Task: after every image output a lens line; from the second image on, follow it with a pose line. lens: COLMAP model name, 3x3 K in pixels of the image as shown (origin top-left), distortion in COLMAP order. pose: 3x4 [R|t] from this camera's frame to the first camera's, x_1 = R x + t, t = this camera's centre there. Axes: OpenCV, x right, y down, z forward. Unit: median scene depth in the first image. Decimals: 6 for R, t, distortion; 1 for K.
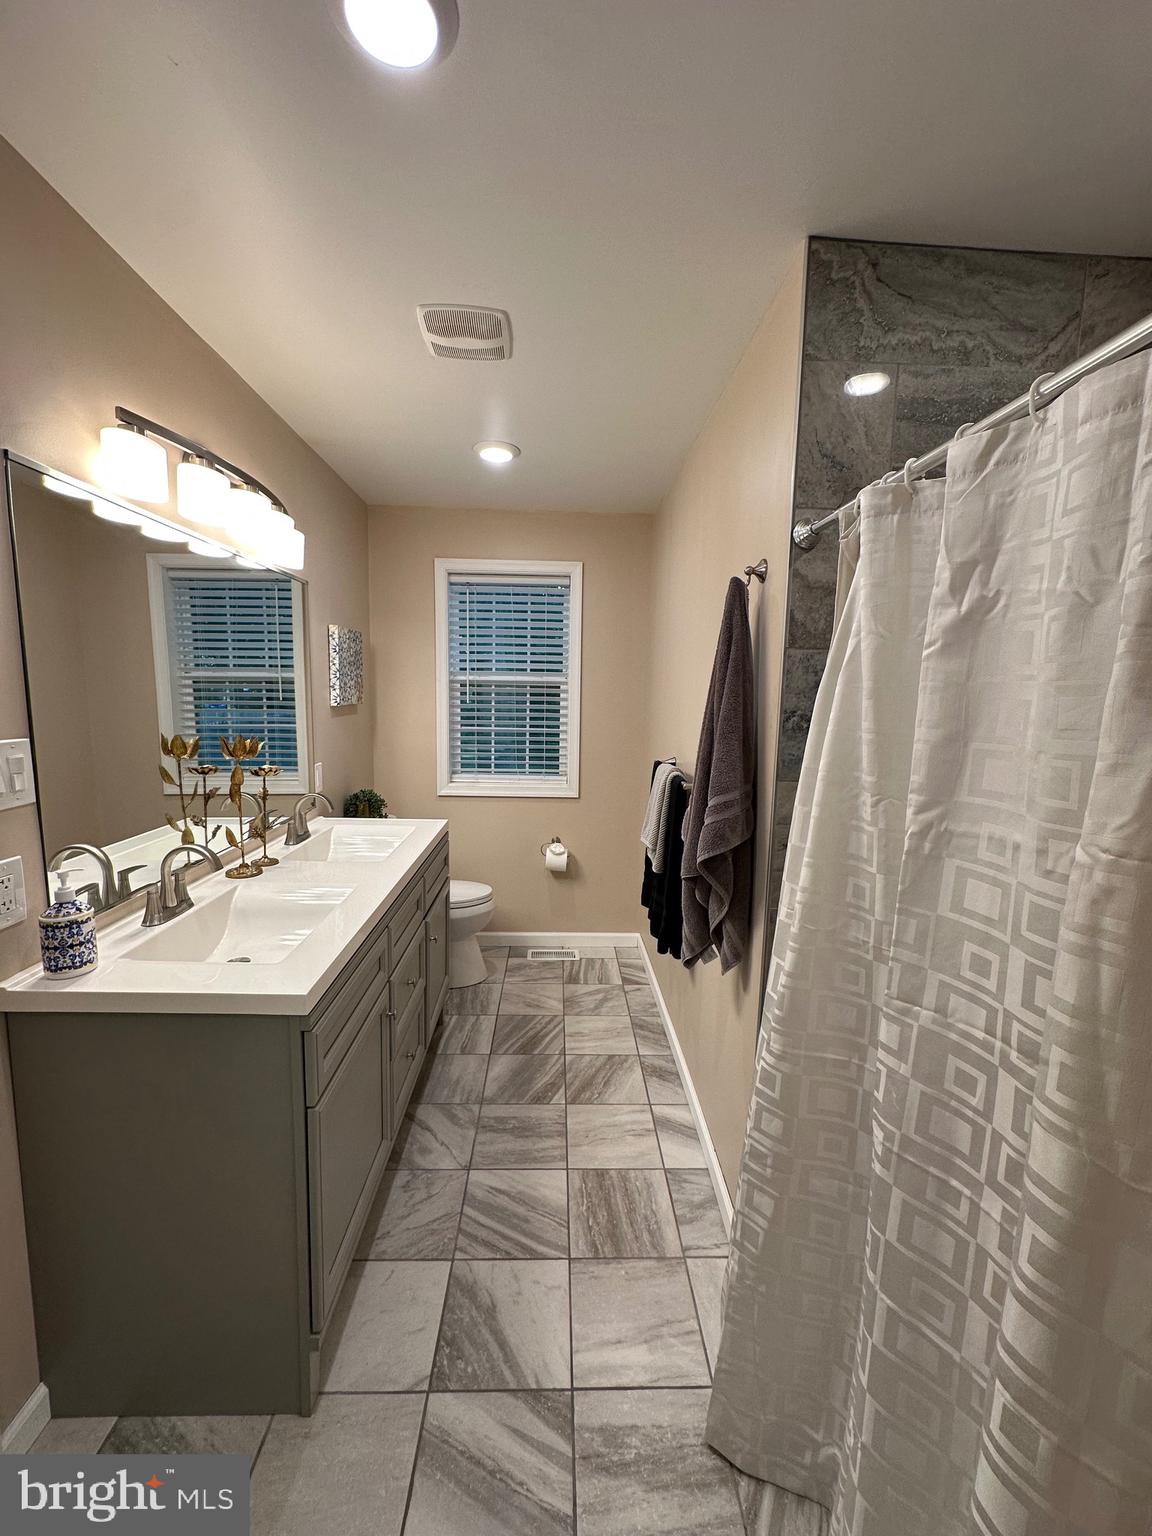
lens RADIAL K [[614.7, 0, 573.7], [0, 614.7, 770.2], [0, 0, 1]] dist [-0.001417, -0.000296]
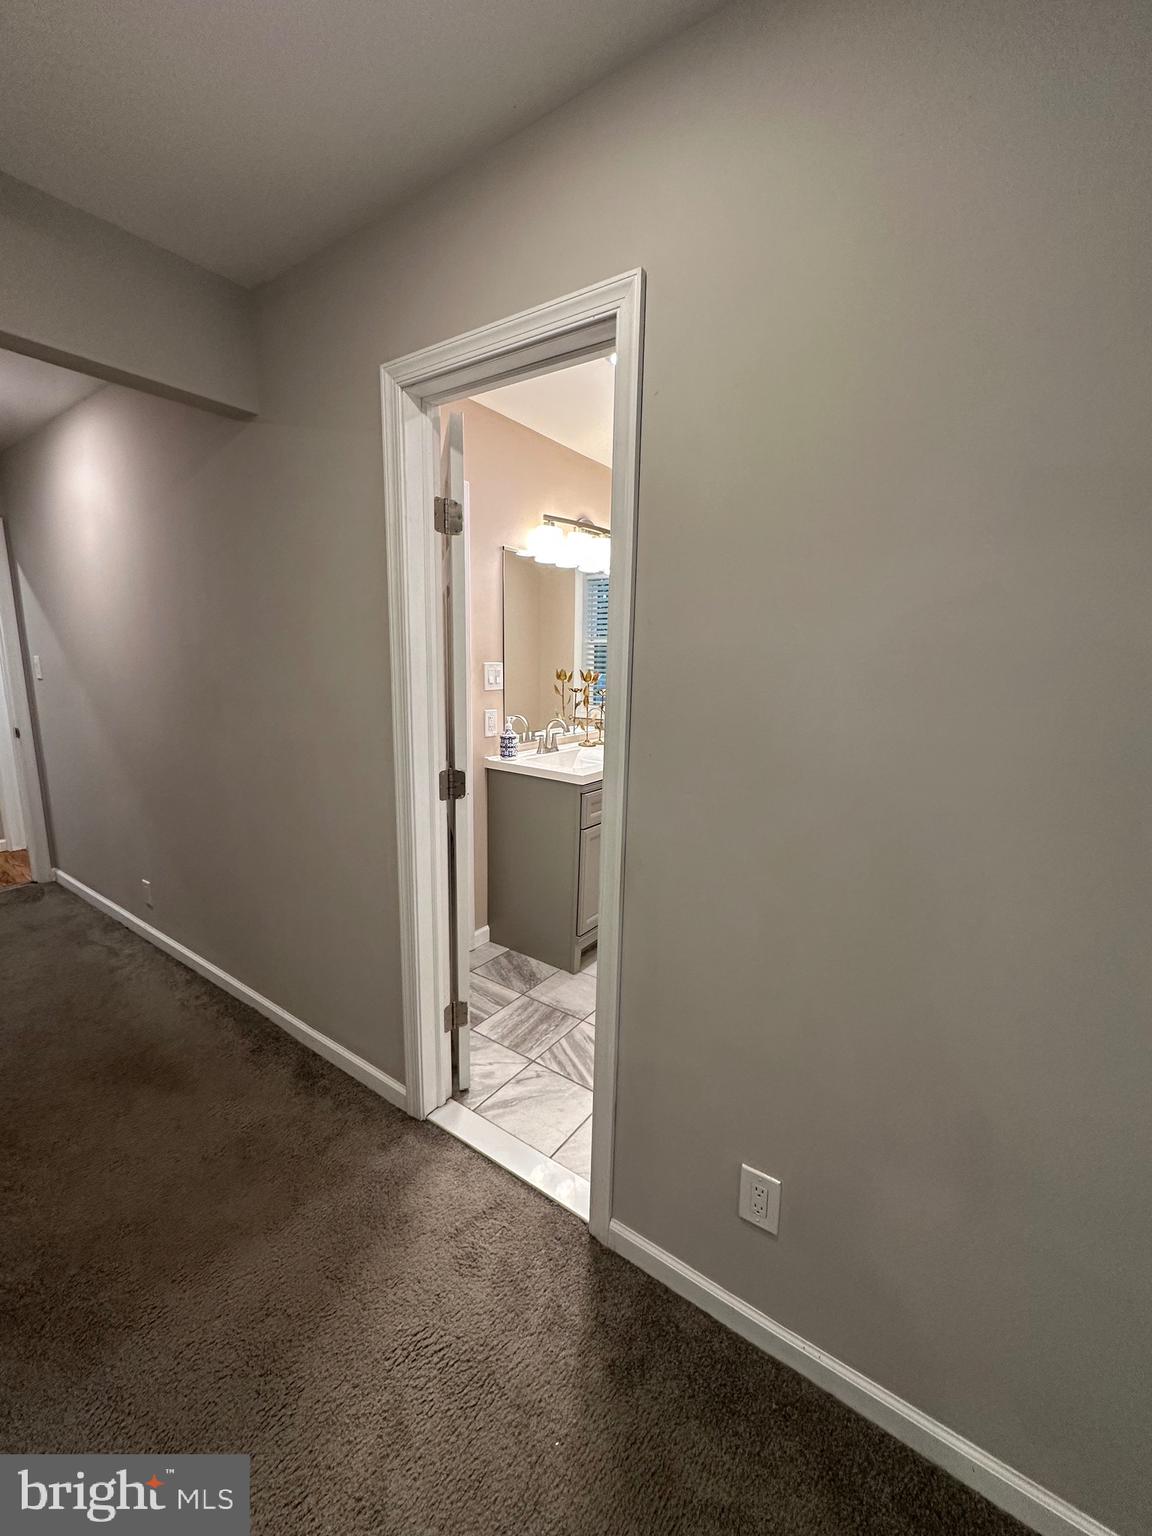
lens RADIAL K [[614.7, 0, 577.5], [0, 614.7, 763.2], [0, 0, 1]] dist [-0.001417, -0.000296]
pose [[0.800796, 0.102335, -0.590130, 0.341502], [-0.081617, 0.994749, 0.061749, 0.067712], [0.593351, -0.001284, 0.804943, -0.326229]]
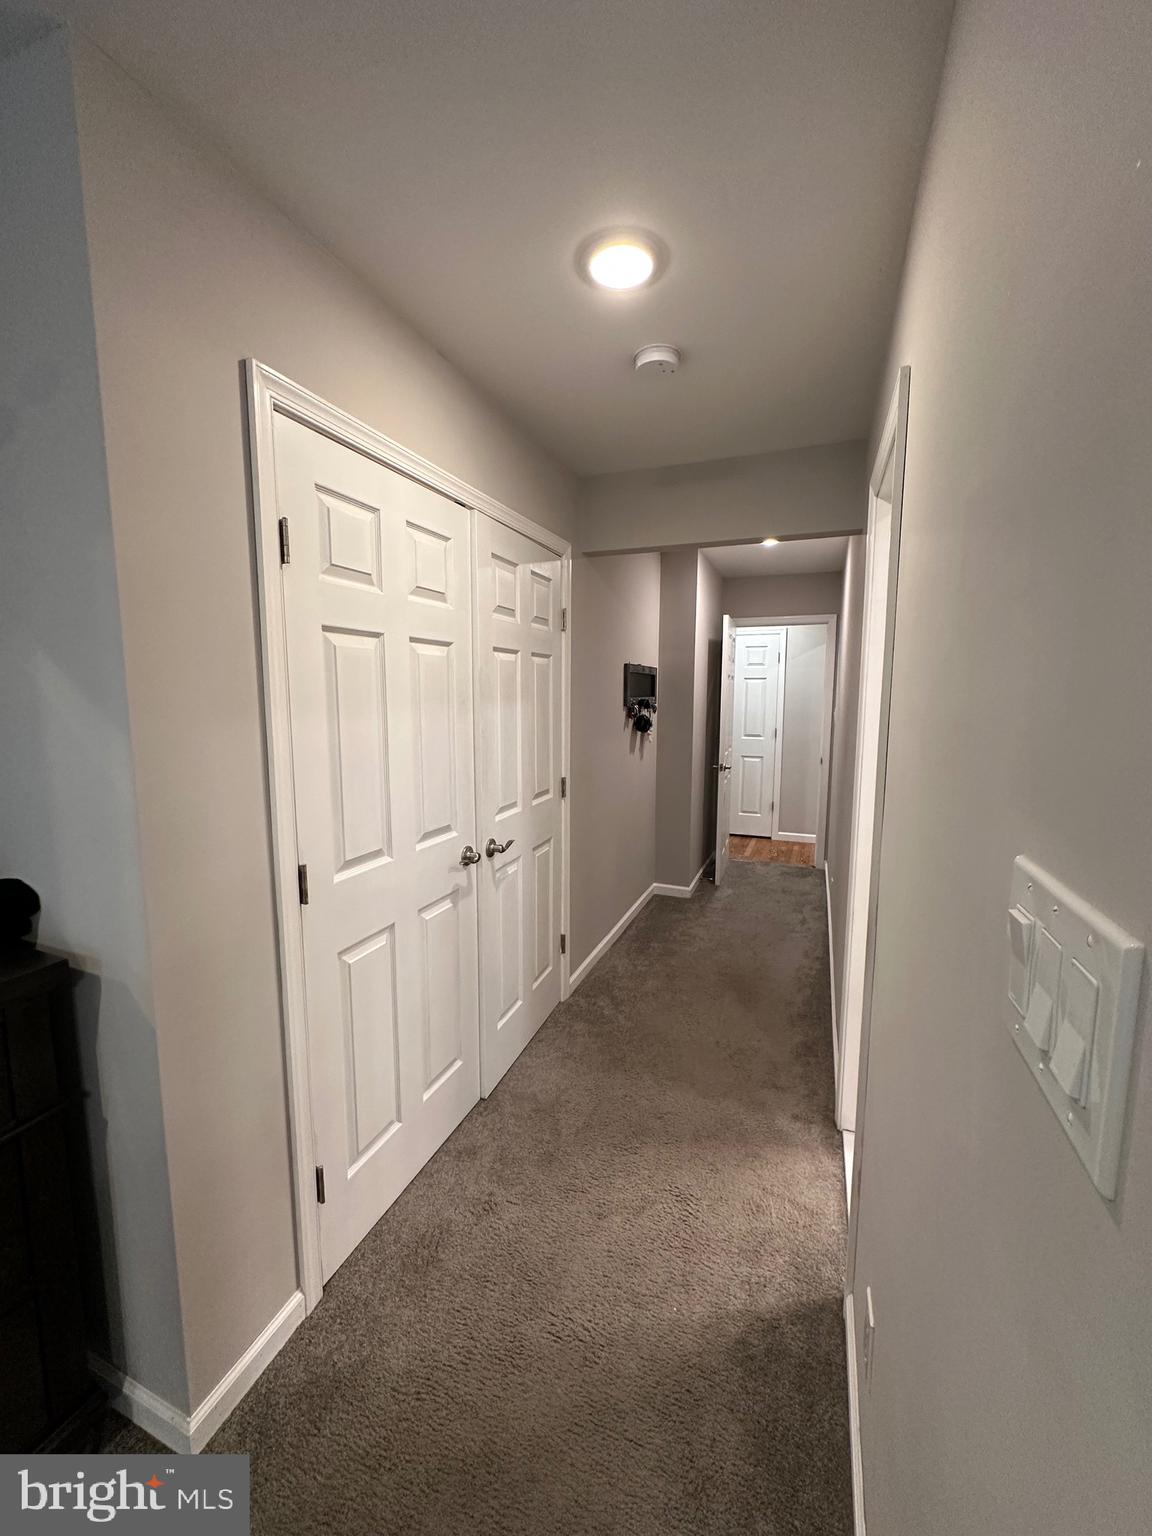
lens RADIAL K [[614.7, 0, 570.9], [0, 614.7, 766.5], [0, 0, 1]] dist [-0.001417, -0.000296]
pose [[-0.394479, 0.092949, -0.914192, 0.925665], [-0.130418, 0.979137, 0.155828, -0.058060], [0.909603, 0.180698, -0.374127, 0.414936]]
